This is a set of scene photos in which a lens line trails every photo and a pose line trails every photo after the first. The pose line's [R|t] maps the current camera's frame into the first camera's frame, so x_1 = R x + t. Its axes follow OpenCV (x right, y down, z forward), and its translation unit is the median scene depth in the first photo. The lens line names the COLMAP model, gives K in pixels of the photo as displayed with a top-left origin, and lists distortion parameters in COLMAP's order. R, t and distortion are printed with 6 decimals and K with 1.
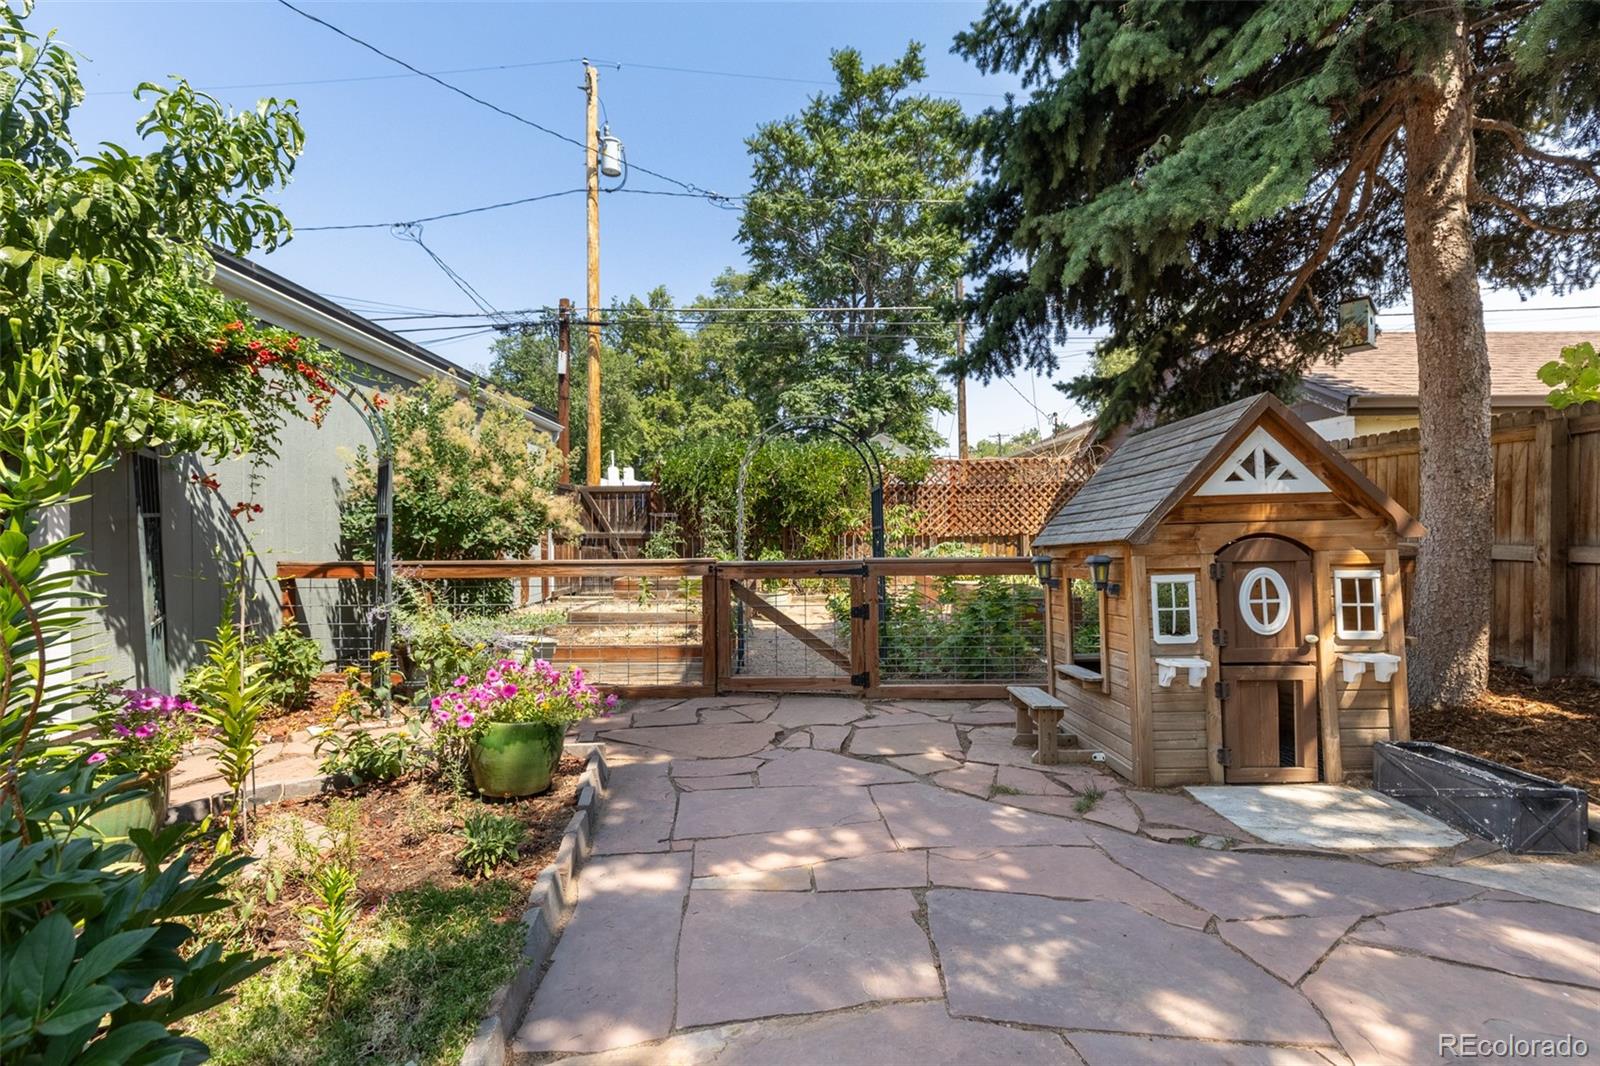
lens RADIAL K [[738.0, 0, 795.2], [0, 738.0, 528.9], [0, 0, 1]] dist [0.009208, 0.002353]
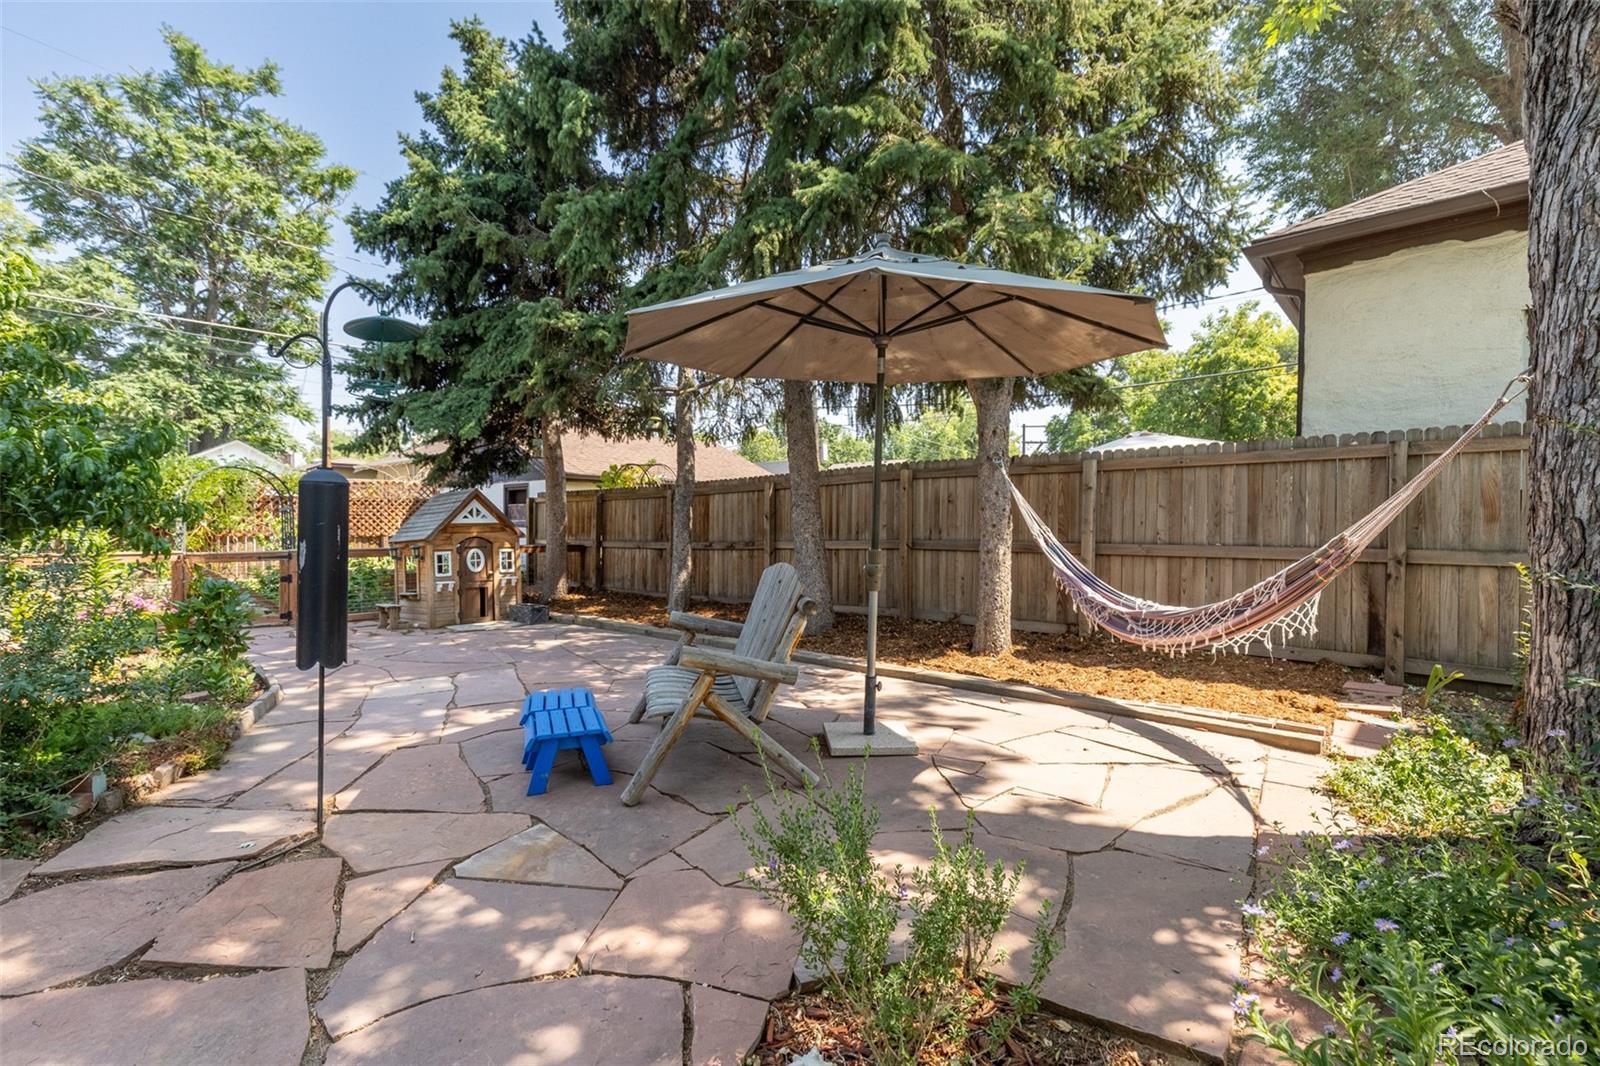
lens RADIAL K [[738.0, 0, 794.3], [0, 738.0, 525.7], [0, 0, 1]] dist [0.009208, 0.002353]
pose [[0.692106, 0.009819, 0.721729, -0.353384], [-0.007134, 0.999952, -0.006763, -0.016112], [-0.721760, -0.000468, 0.692143, -1.138529]]
